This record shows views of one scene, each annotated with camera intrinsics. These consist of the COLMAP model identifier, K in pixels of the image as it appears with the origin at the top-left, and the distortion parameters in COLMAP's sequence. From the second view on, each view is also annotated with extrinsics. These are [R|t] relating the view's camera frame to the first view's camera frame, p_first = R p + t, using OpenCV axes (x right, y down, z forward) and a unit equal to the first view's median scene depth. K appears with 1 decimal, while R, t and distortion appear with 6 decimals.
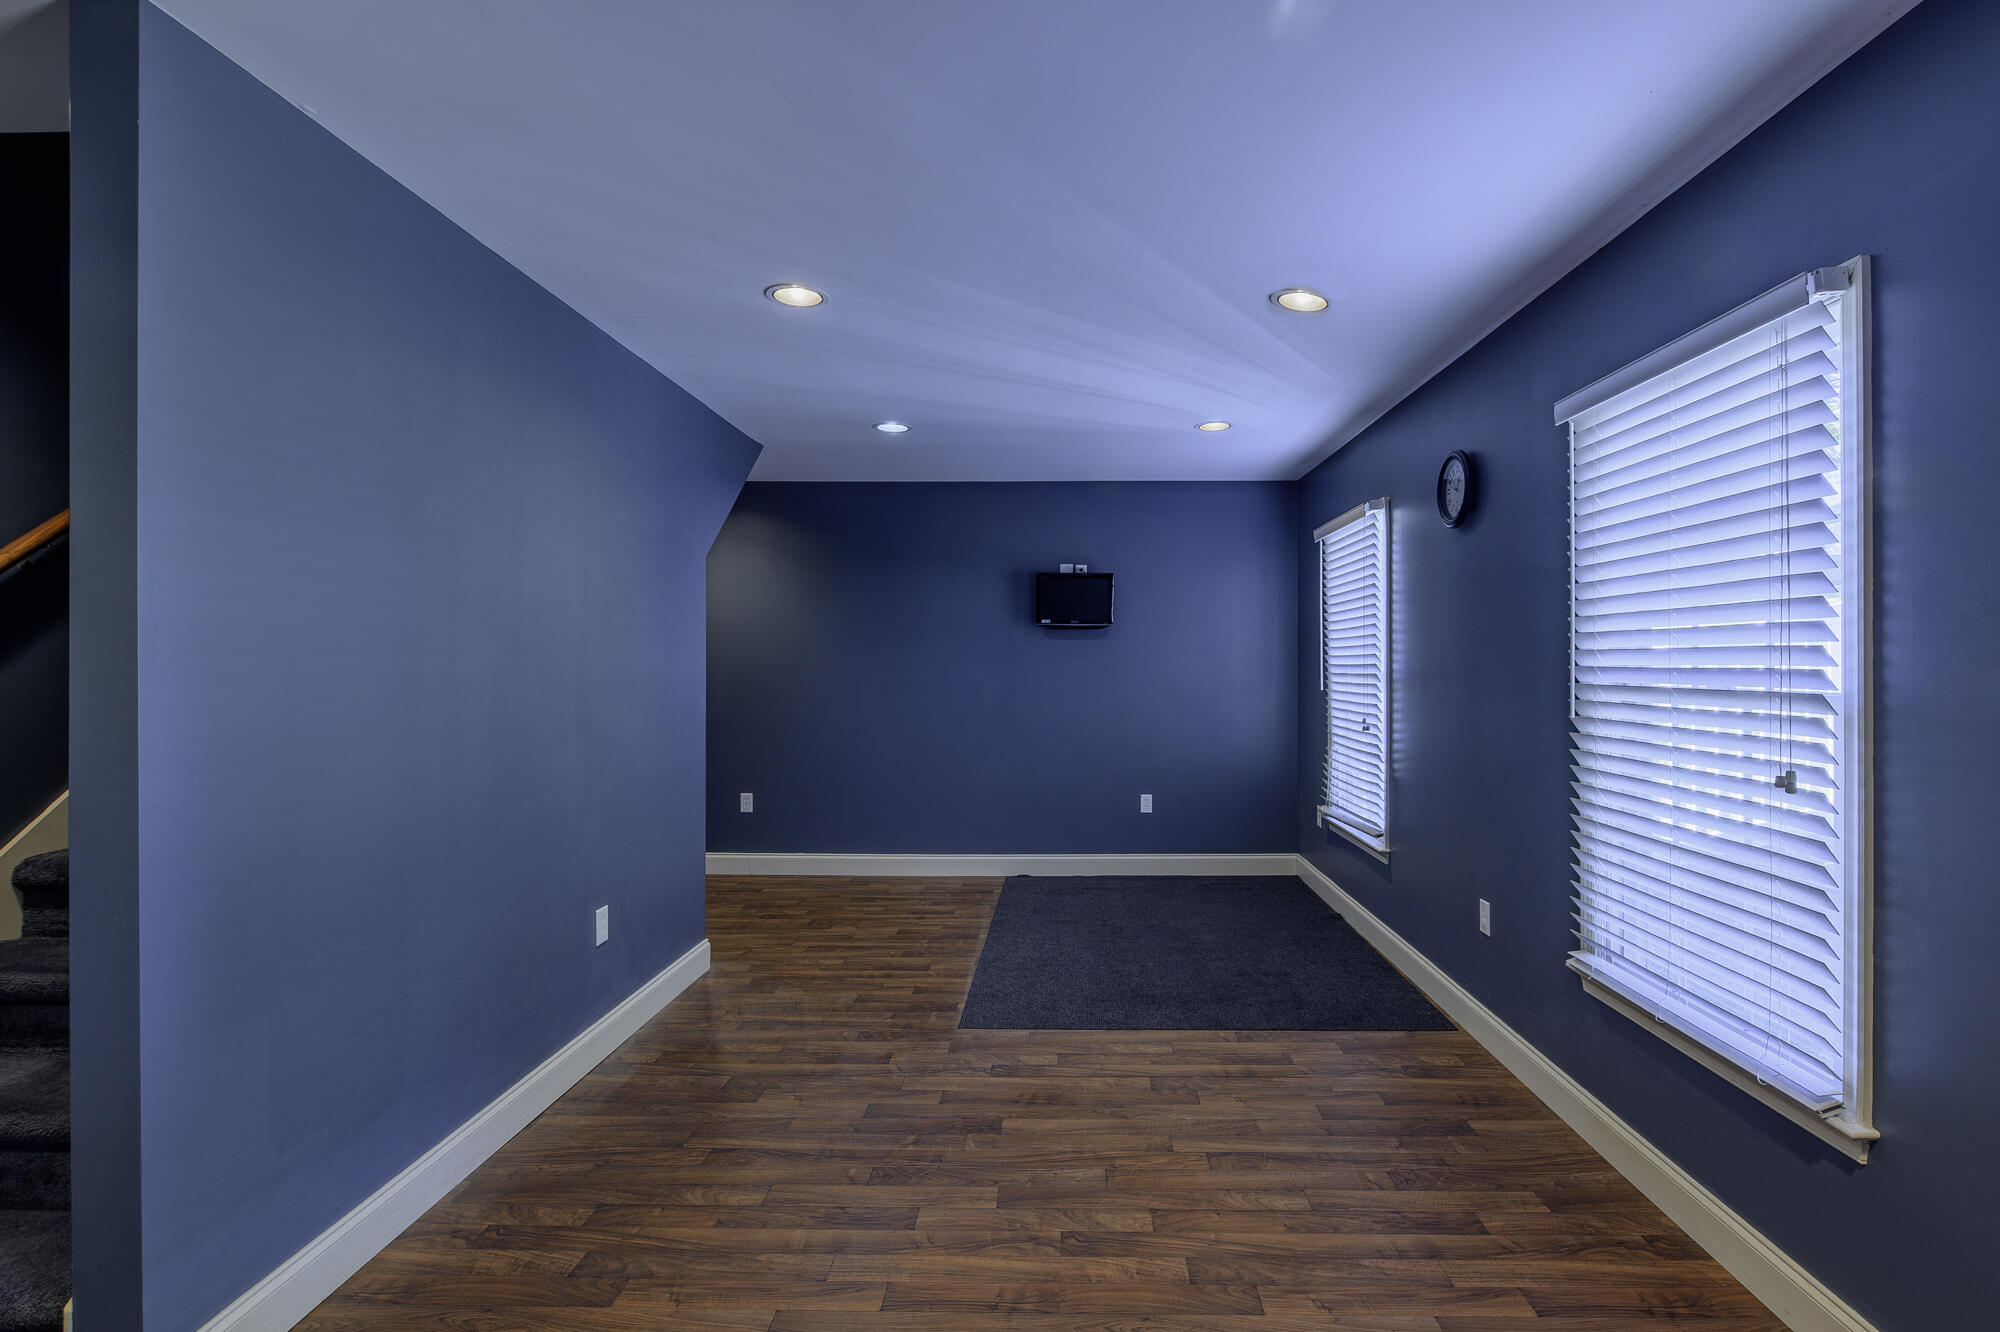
lens RADIAL K [[925.7, 0, 1053.0], [0, 925.7, 662.1], [0, 0, 1]] dist [-0.000738, -0.001555]
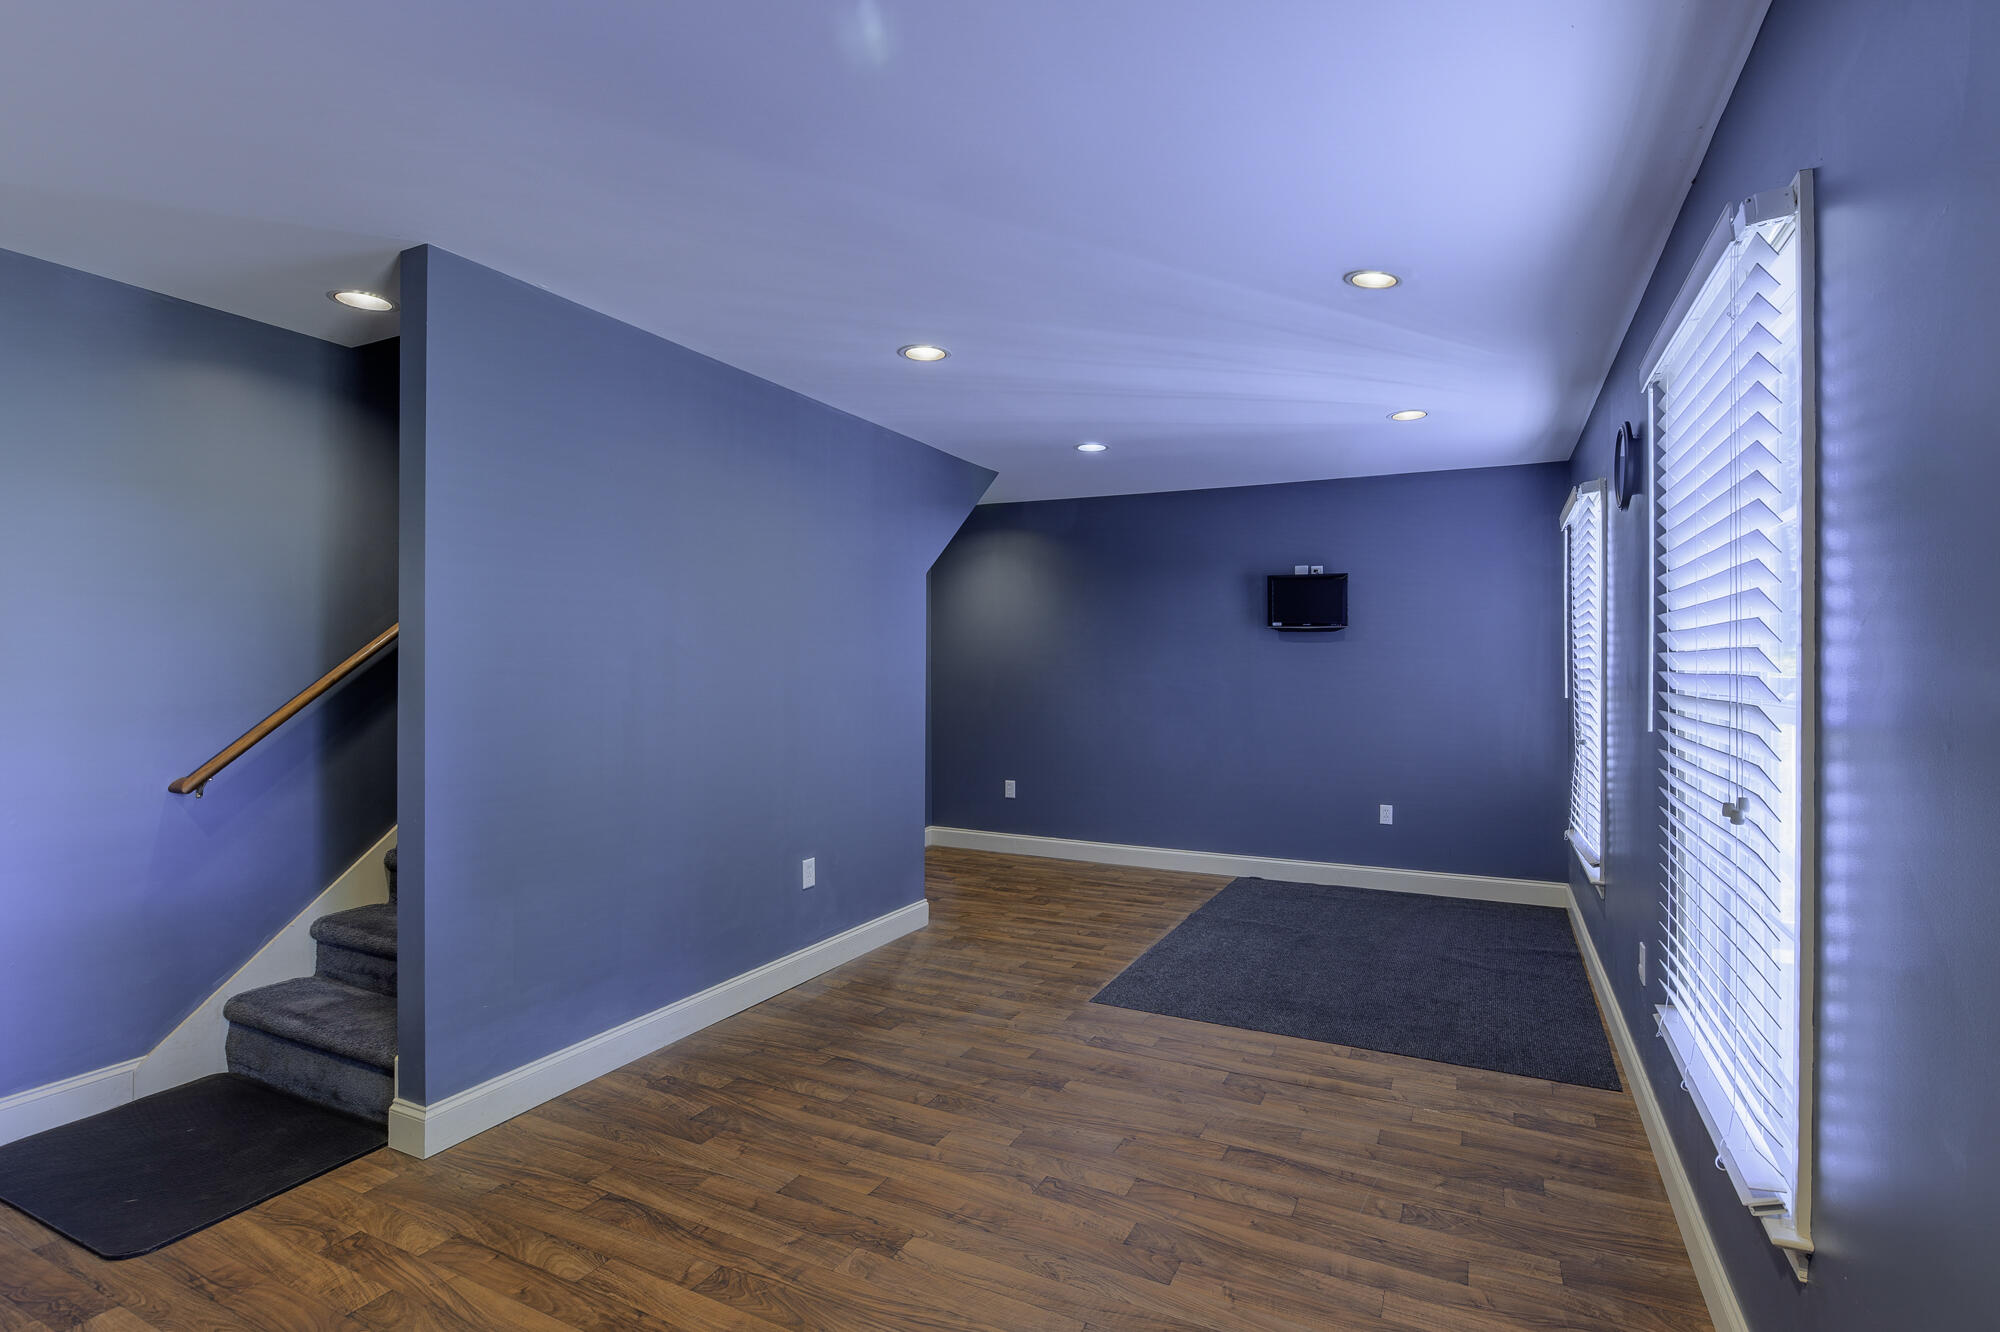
lens RADIAL K [[925.7, 0, 1053.0], [0, 925.7, 662.1], [0, 0, 1]] dist [-0.000738, -0.001555]
pose [[0.912637, 0.003248, -0.408758, 0.331393], [-0.004594, 0.999987, -0.002311, 0.000381], [0.408745, 0.003987, 0.912640, -0.010089]]
